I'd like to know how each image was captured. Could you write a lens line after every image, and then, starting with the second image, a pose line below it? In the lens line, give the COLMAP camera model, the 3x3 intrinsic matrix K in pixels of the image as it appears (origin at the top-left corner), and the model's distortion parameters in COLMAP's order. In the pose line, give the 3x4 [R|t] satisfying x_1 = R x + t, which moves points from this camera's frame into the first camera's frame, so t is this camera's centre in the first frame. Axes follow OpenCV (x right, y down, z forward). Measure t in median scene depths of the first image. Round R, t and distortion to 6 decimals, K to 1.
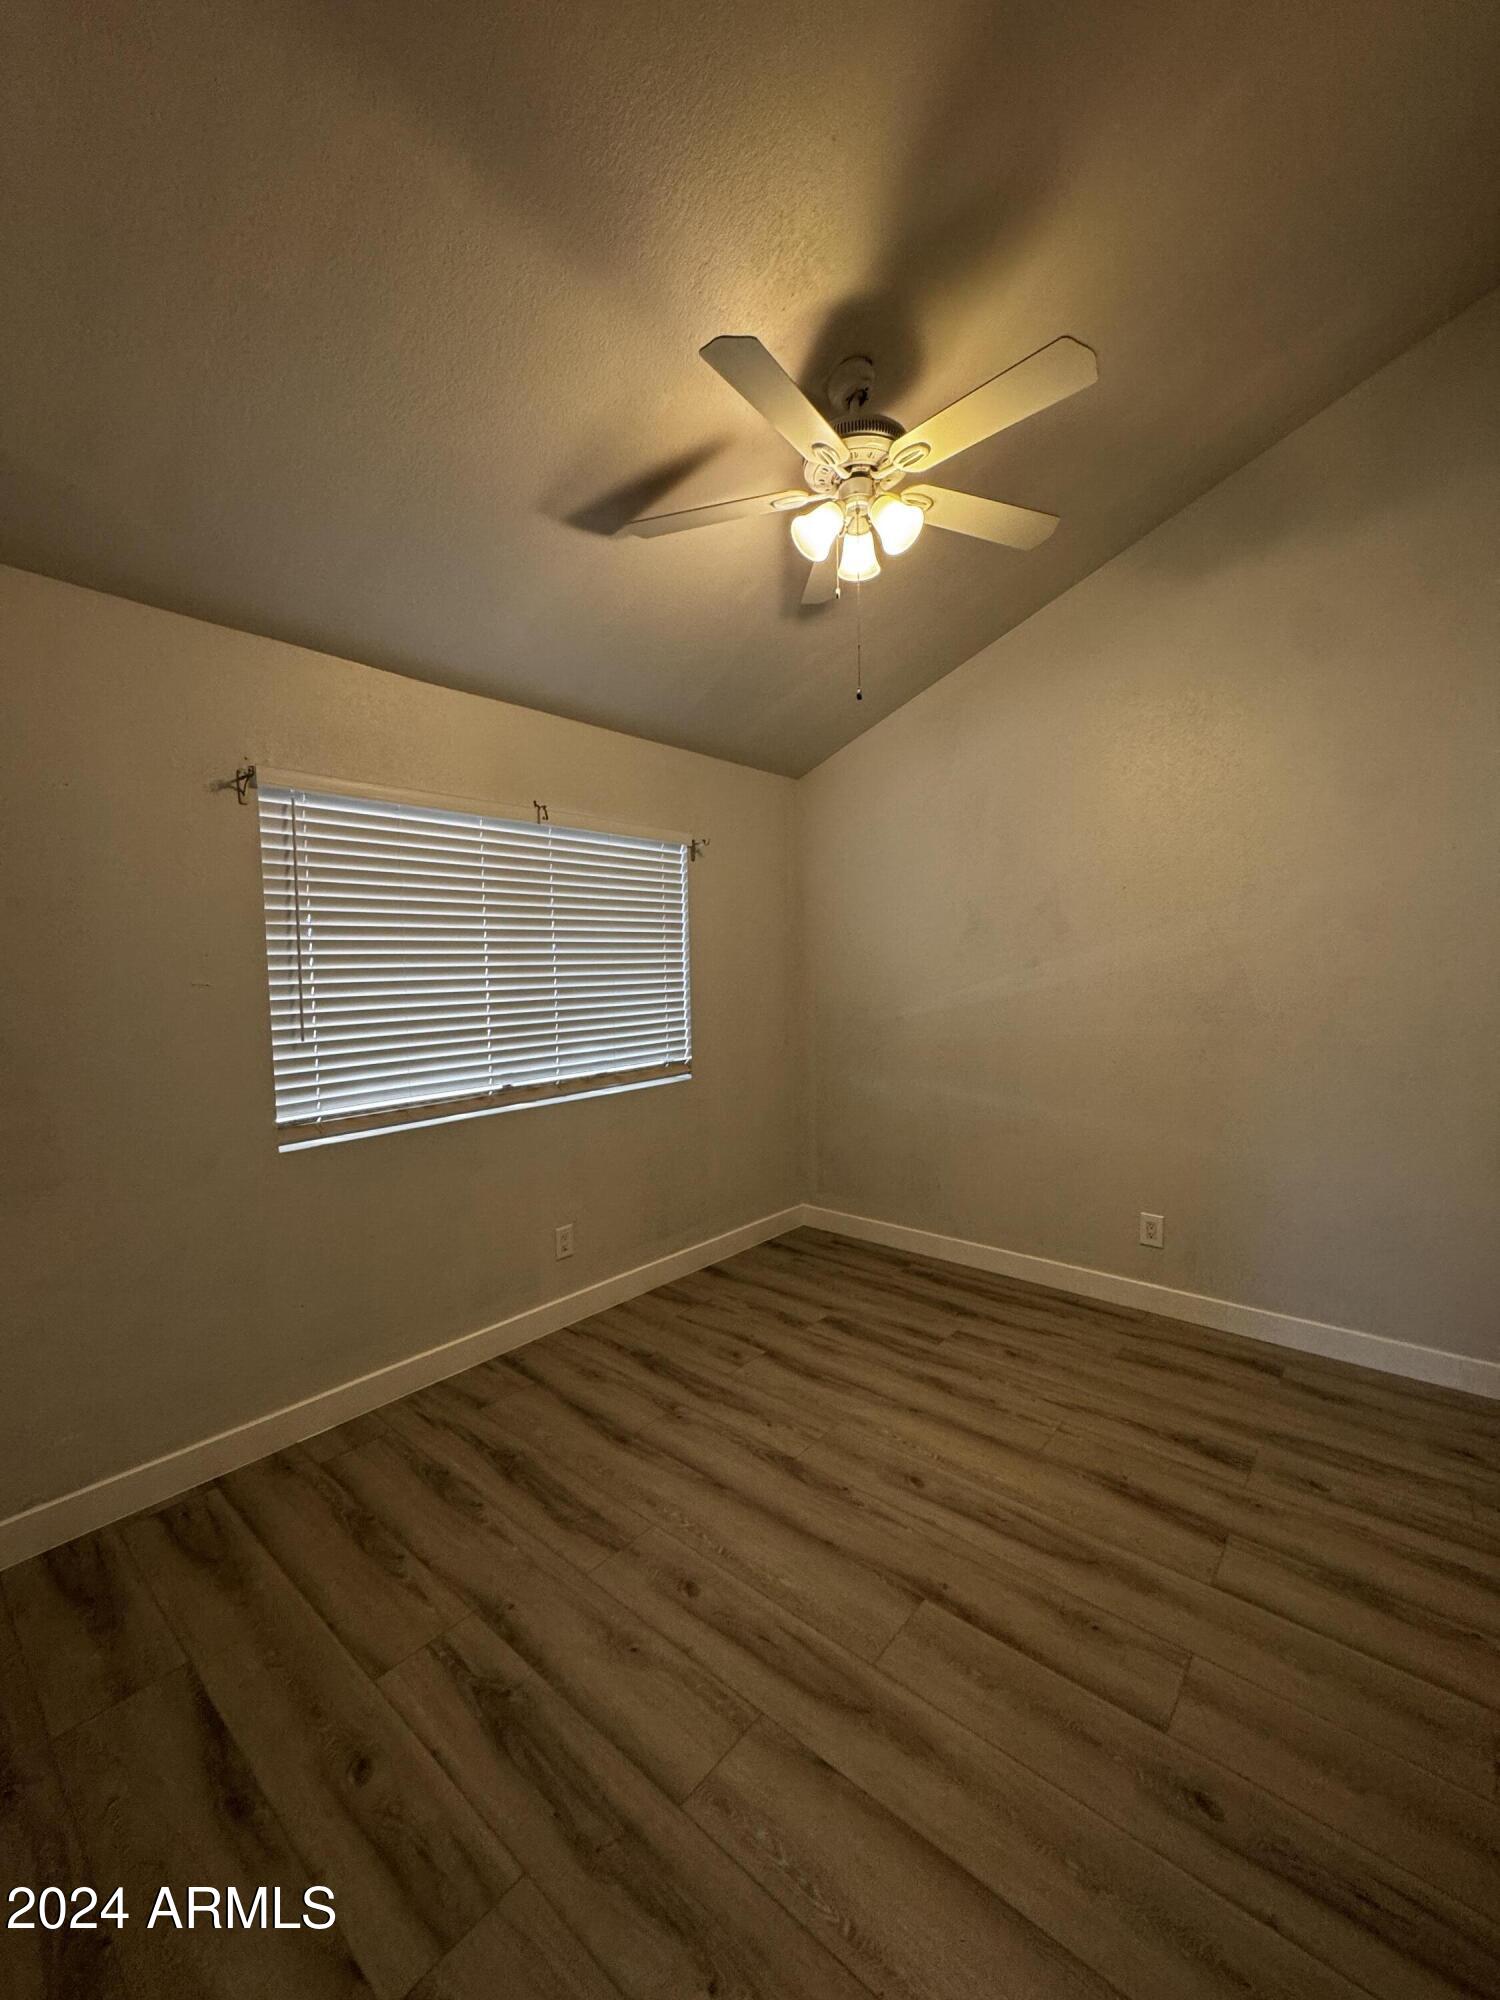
lens RADIAL K [[797.7, 0, 749.0], [0, 797.7, 996.6], [0, 0, 1]] dist [-0.002776, 0.000459]
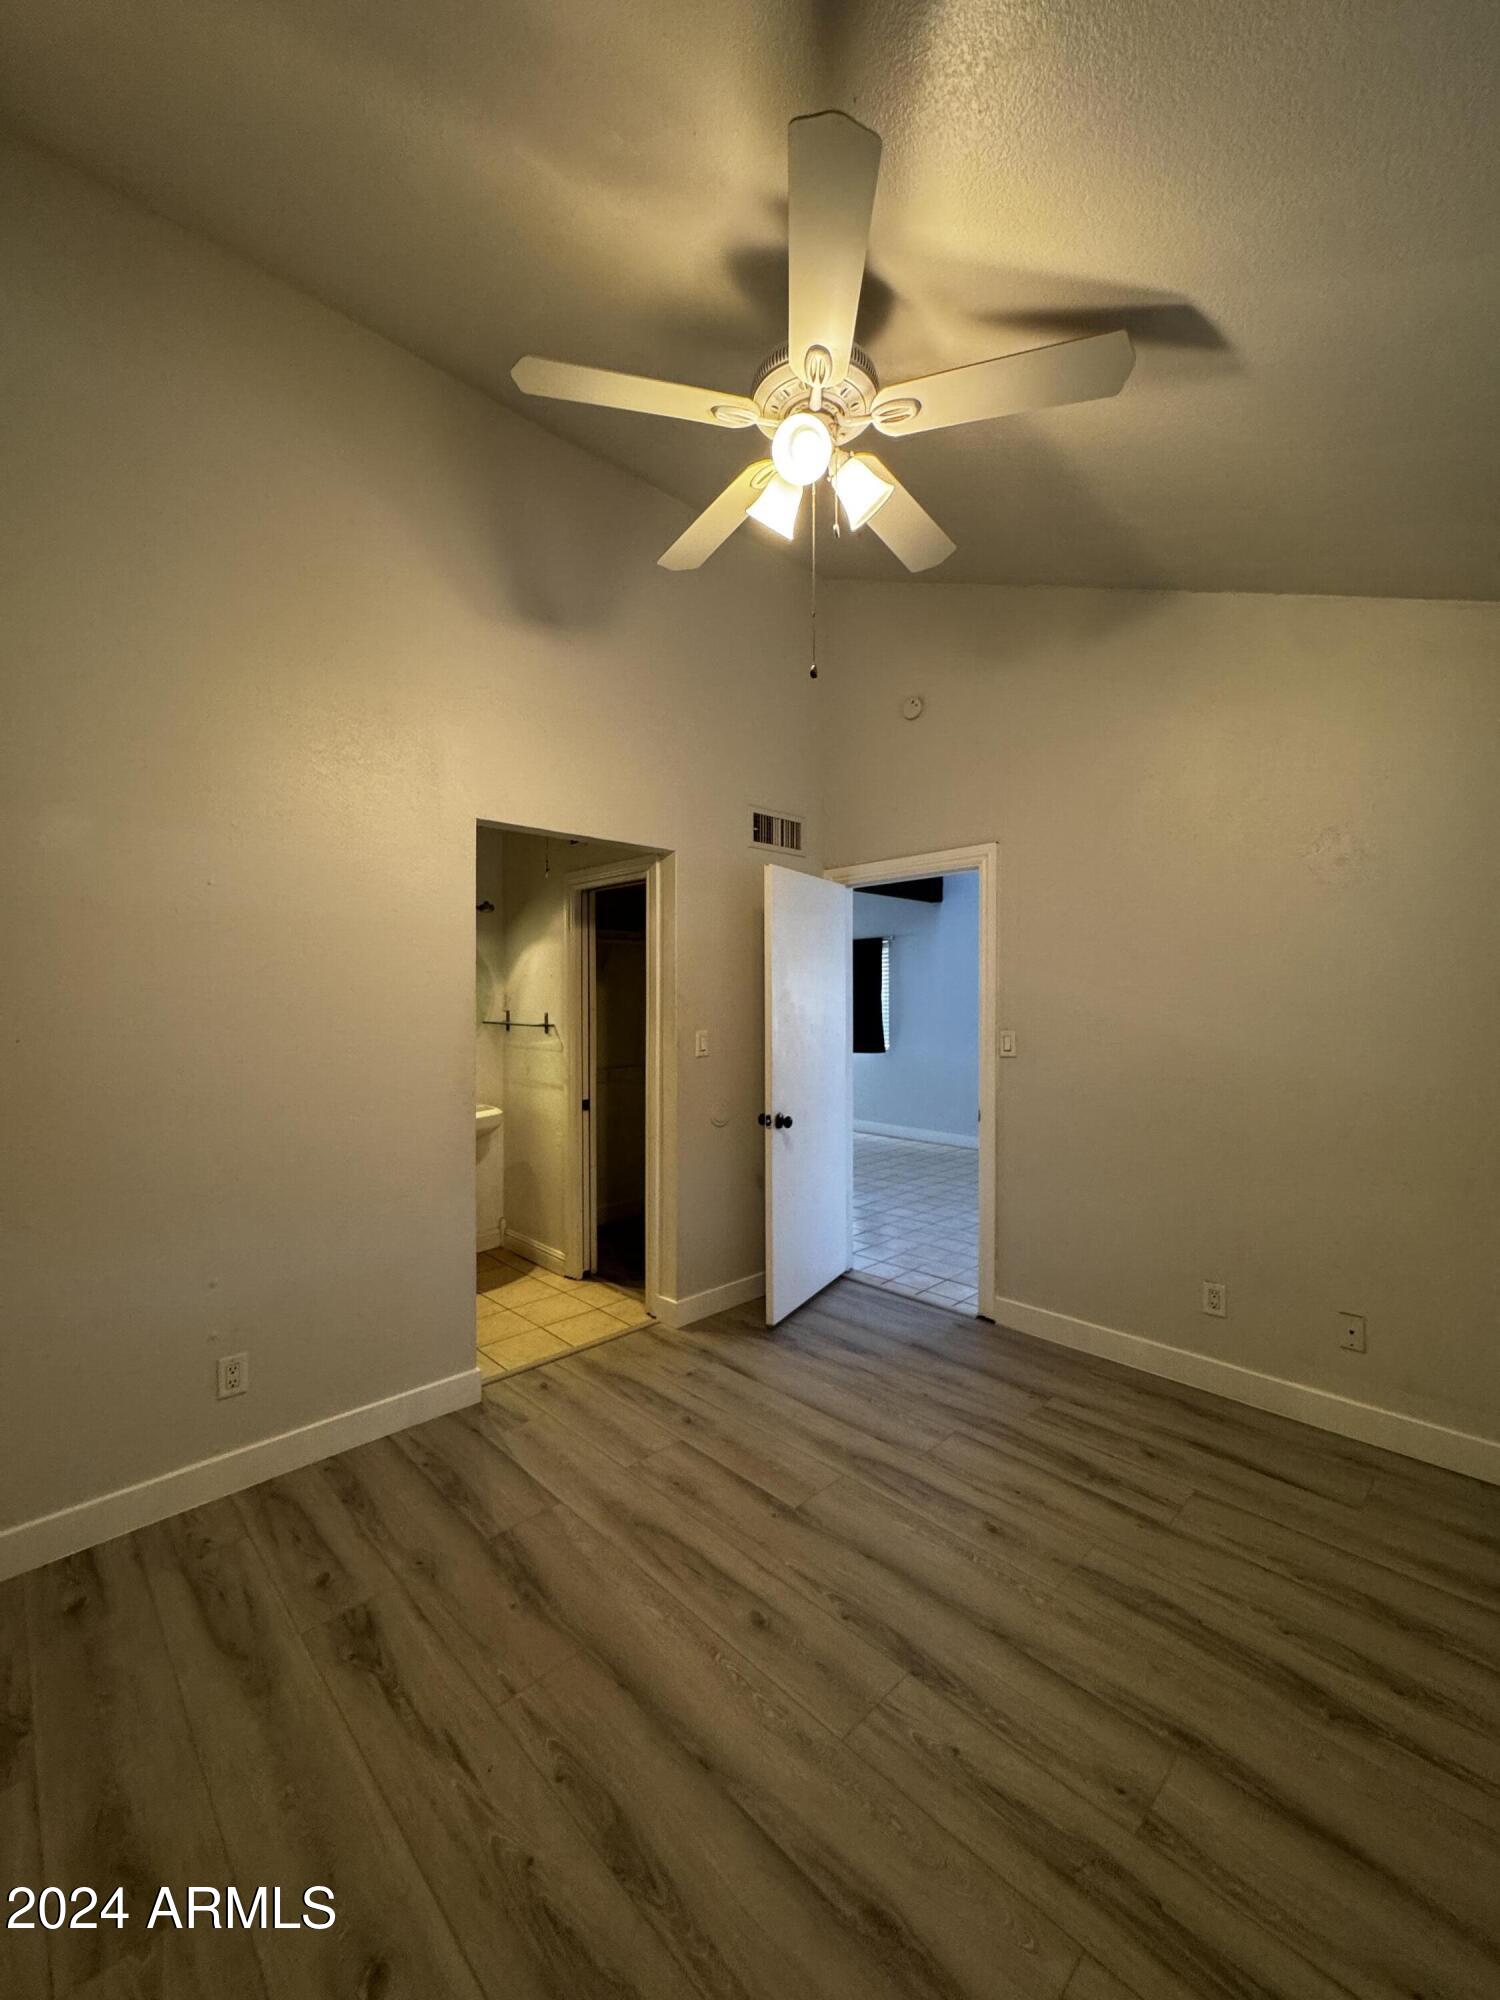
lens RADIAL K [[797.7, 0, 749.7], [0, 797.7, 998.7], [0, 0, 1]] dist [-0.002776, 0.000459]
pose [[-0.995265, 0.017920, 0.095537, 0.136402], [0.022401, 0.998688, 0.046042, -0.082712], [-0.094587, 0.047964, -0.994360, 1.919105]]
